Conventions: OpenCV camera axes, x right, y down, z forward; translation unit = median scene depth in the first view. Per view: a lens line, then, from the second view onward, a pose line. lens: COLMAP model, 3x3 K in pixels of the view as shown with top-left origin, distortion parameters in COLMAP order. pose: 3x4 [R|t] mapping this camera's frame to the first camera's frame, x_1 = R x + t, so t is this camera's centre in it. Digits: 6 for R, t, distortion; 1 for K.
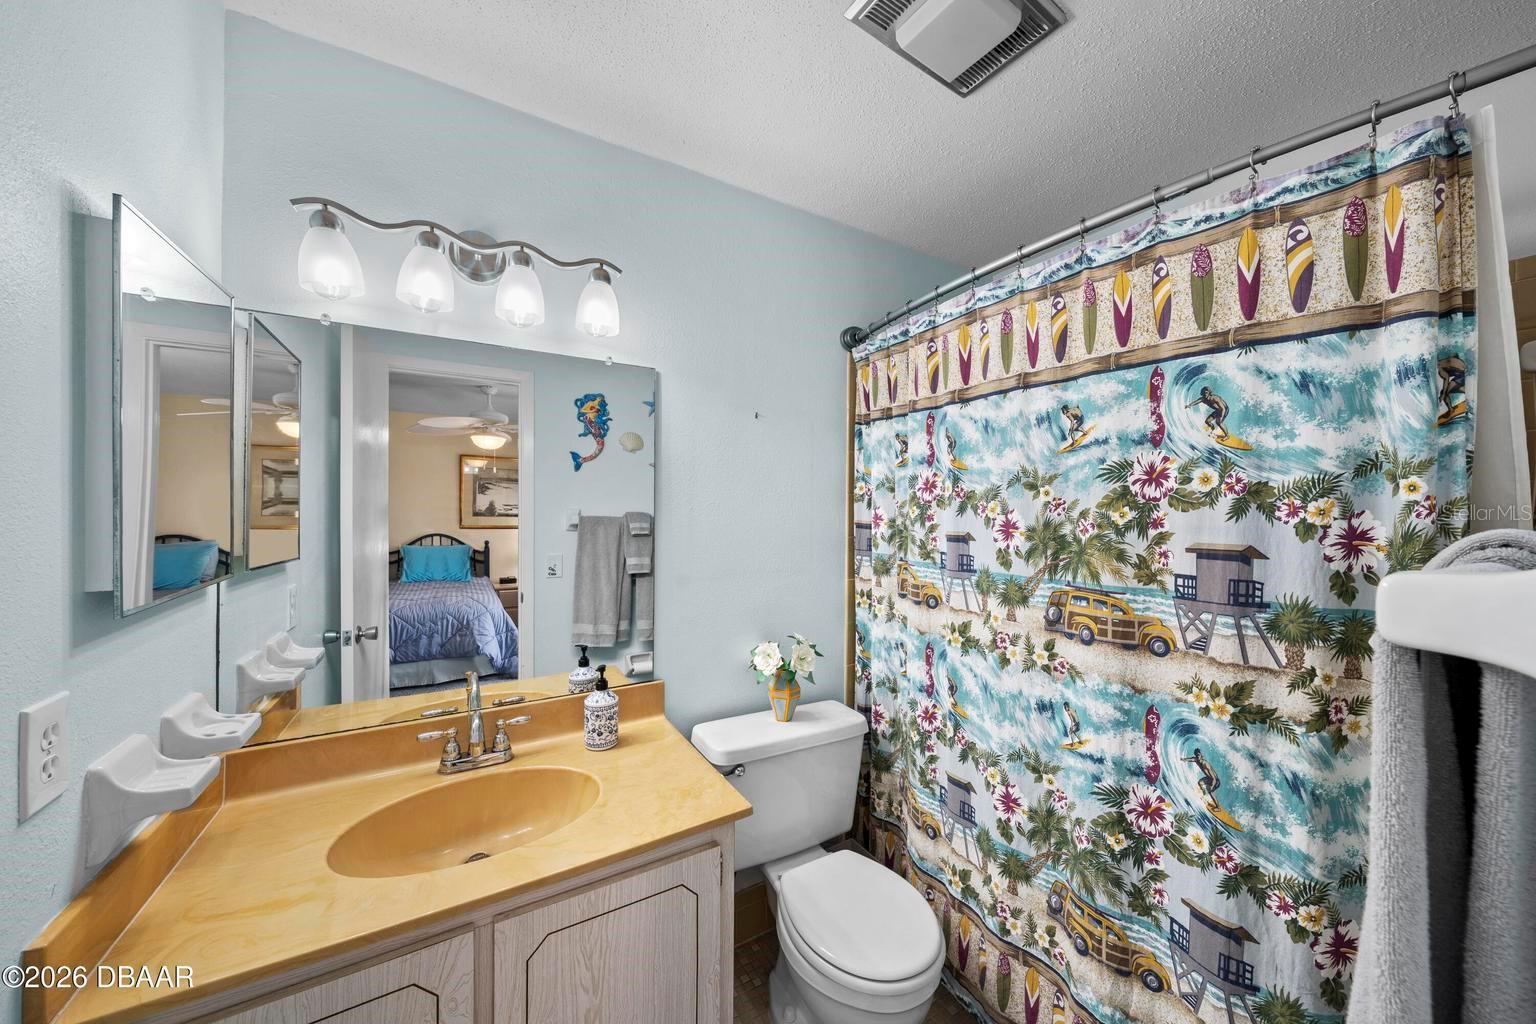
lens RADIAL K [[522.7, 0, 776.2], [0, 522.7, 511.1], [0, 0, 1]] dist [-0.003878, 0.000934]
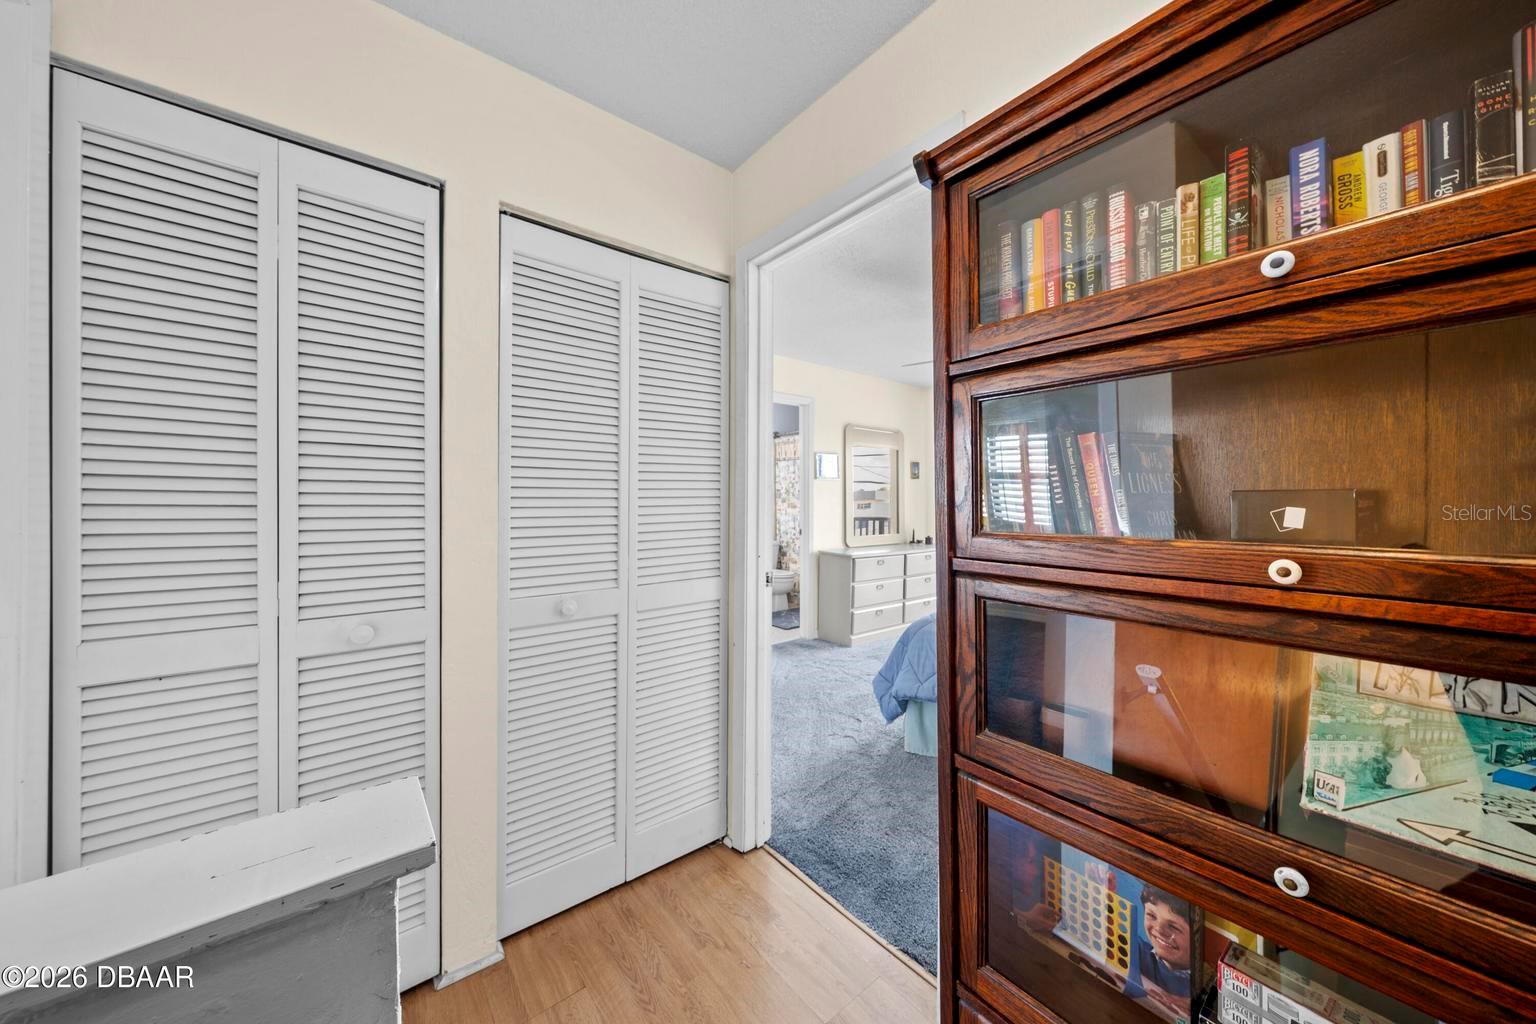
lens RADIAL K [[522.7, 0, 783.6], [0, 522.7, 496.4], [0, 0, 1]] dist [-0.003878, 0.000934]
pose [[0.986770, -0.005826, 0.162024, -0.386820], [0.006781, 0.999963, -0.005340, 0.094983], [-0.161986, 0.006368, 0.986772, -2.595069]]
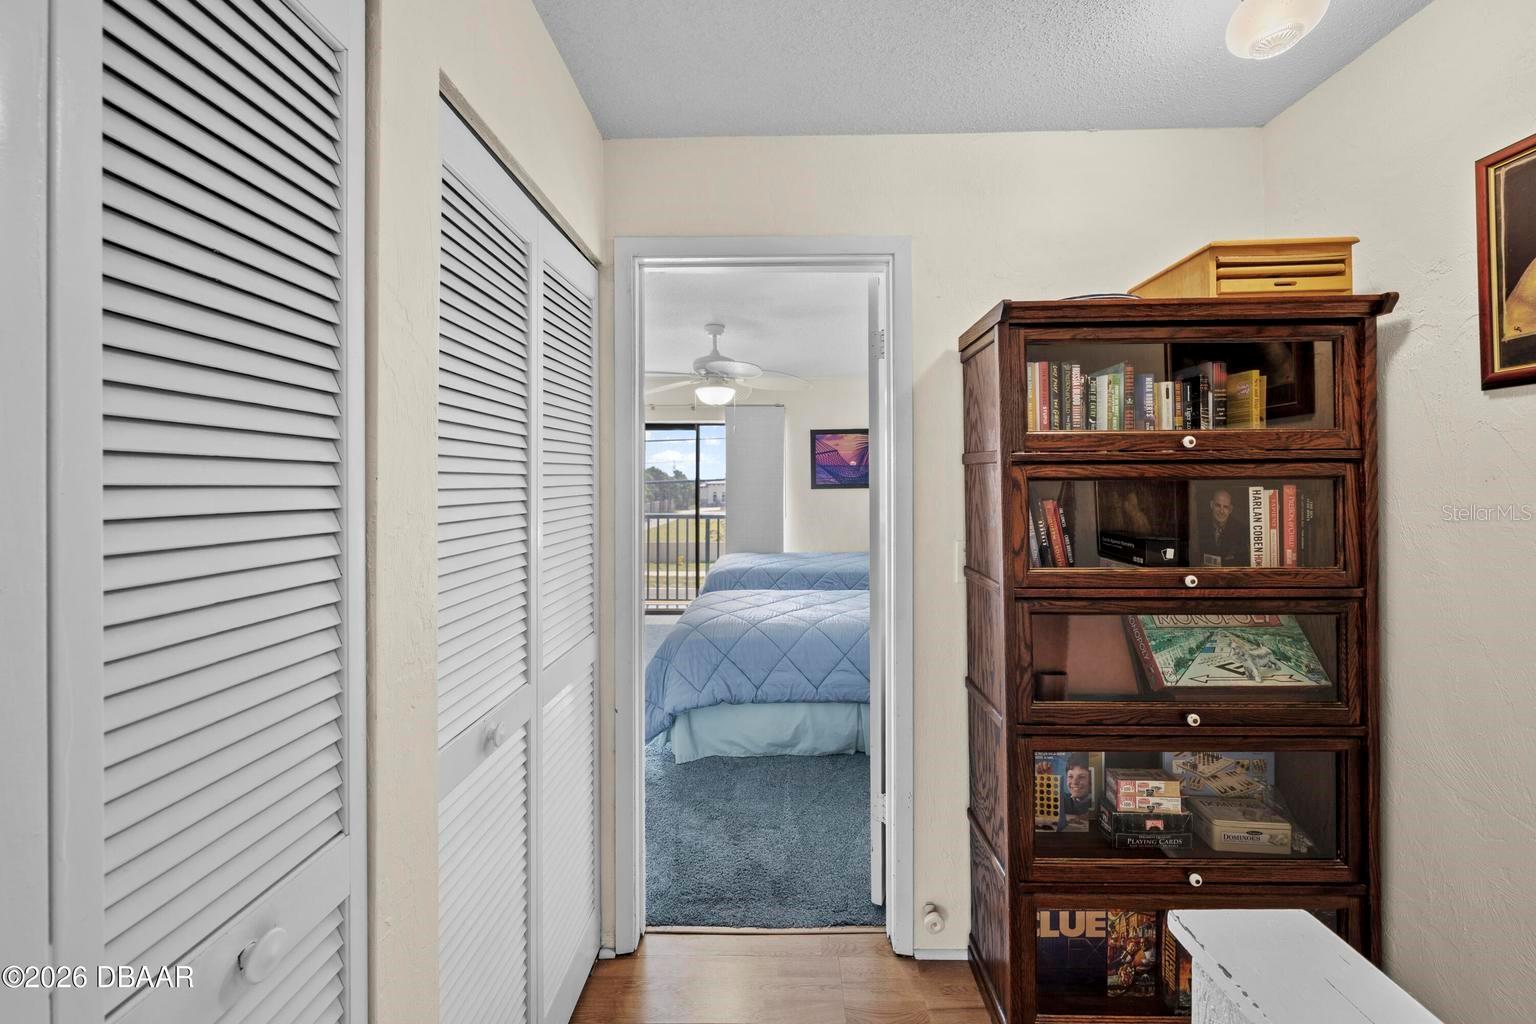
lens RADIAL K [[522.7, 0, 774.5], [0, 522.7, 478.7], [0, 0, 1]] dist [-0.003878, 0.000934]
pose [[0.525331, -0.002842, 0.850893, -0.926744], [0.008062, 0.999966, -0.001637, -0.000154], [-0.850860, 0.007720, 0.525336, -2.224345]]
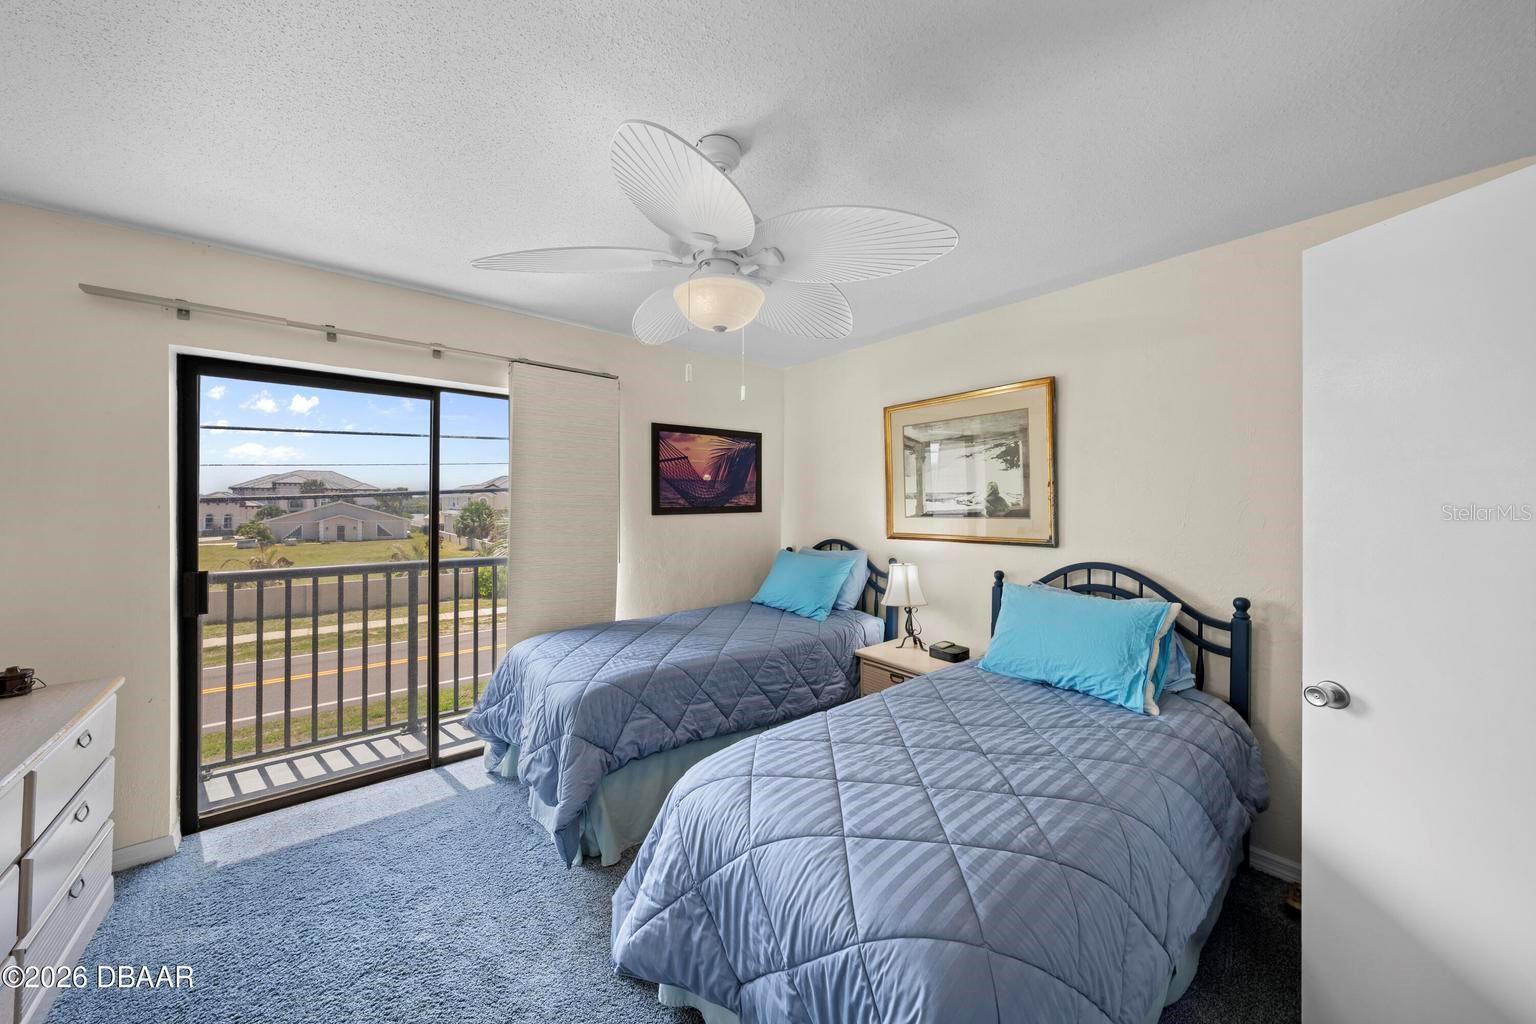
lens RADIAL K [[522.7, 0, 748.3], [0, 522.7, 506.7], [0, 0, 1]] dist [-0.003878, 0.000934]
pose [[-0.153980, -0.013875, 0.987976, -0.200239], [-0.004718, 0.999900, 0.013307, -0.001903], [-0.988063, -0.002612, -0.154031, -0.852435]]
